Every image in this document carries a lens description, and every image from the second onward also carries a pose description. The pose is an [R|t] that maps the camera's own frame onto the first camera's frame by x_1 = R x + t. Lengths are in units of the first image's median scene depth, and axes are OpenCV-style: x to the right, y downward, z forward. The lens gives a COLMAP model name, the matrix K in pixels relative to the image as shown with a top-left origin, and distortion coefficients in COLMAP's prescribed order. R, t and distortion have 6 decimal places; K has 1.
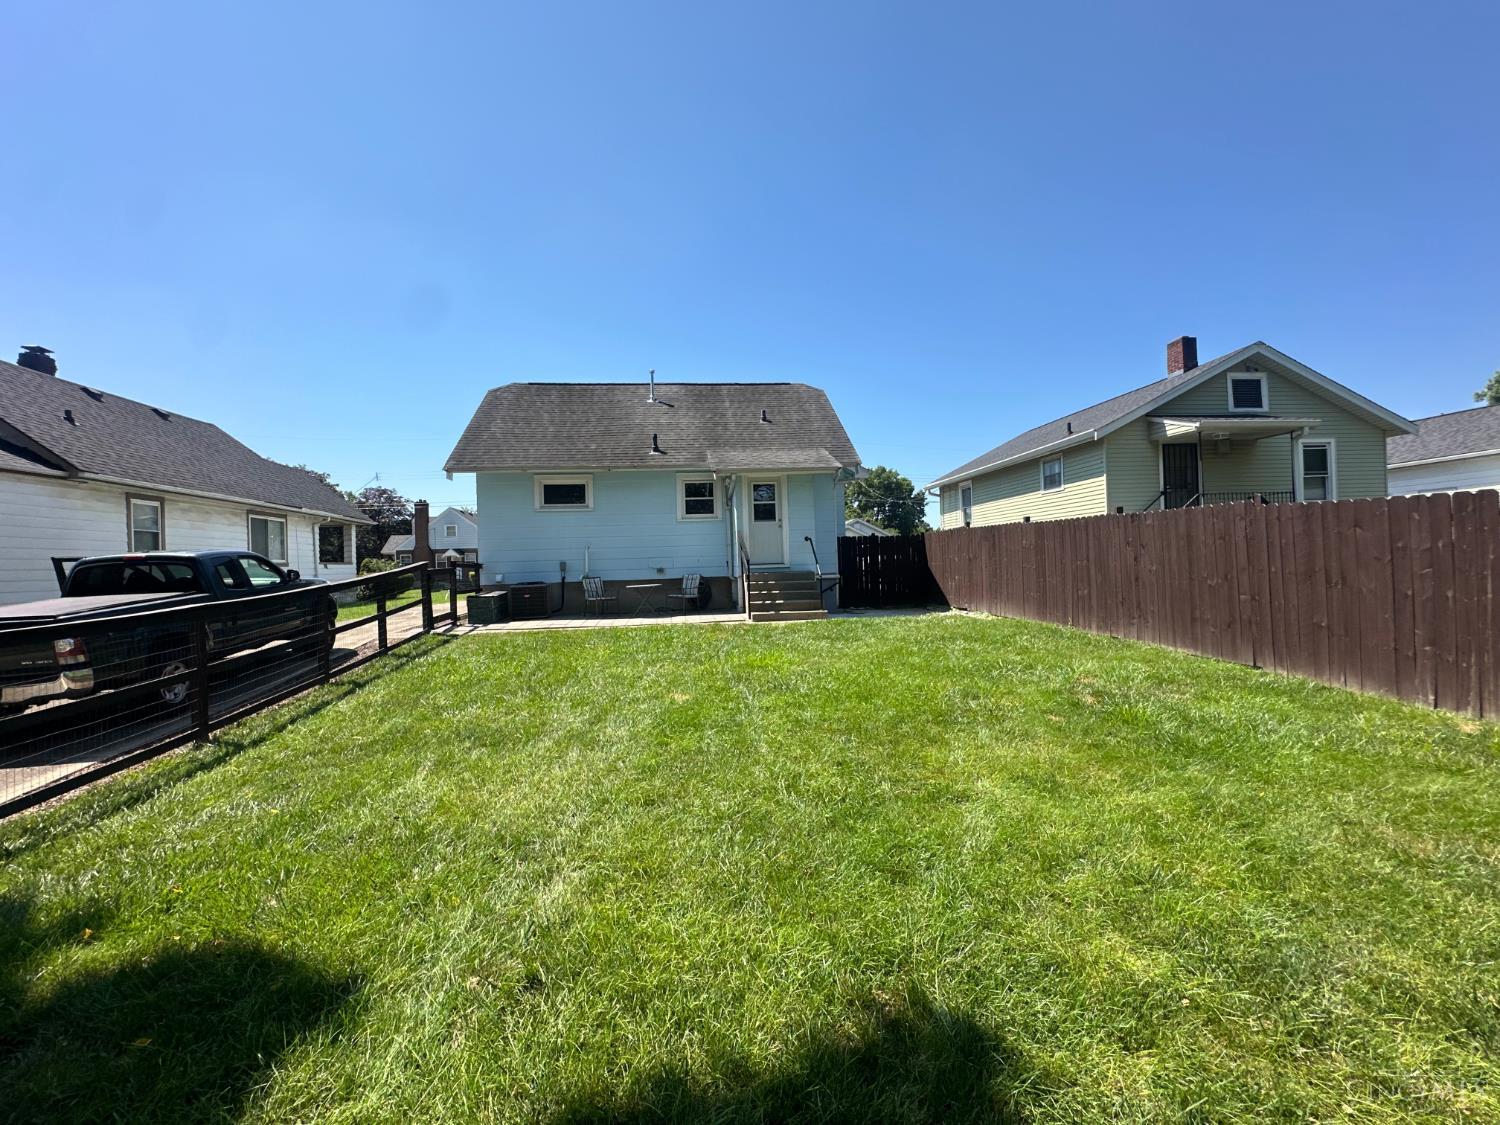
lens RADIAL K [[601.0, 0, 751.0], [0, 601.0, 562.8], [0, 0, 1]] dist [-0.004909, 0.000563]
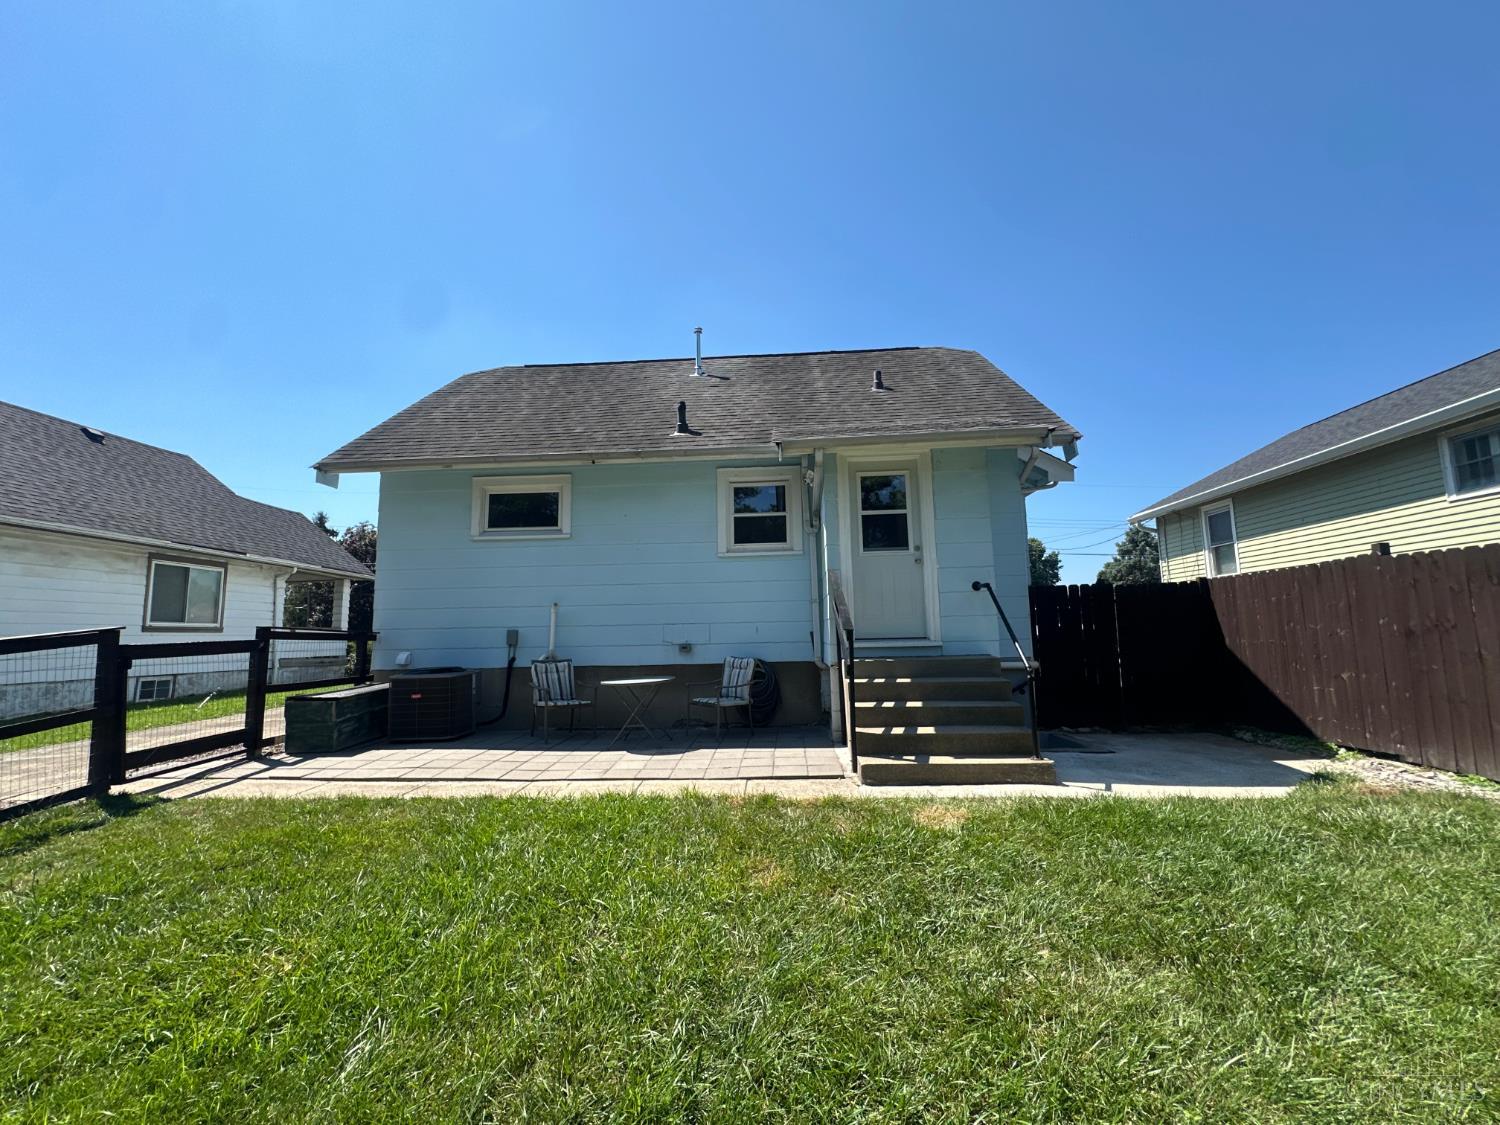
lens RADIAL K [[601.0, 0, 751.0], [0, 601.0, 562.8], [0, 0, 1]] dist [-0.004909, 0.000563]
pose [[0.983535, -0.010612, -0.180408, 0.003417], [-0.009690, 0.993742, -0.111282, -0.003783], [0.180460, 0.111198, 0.977276, 0.487690]]
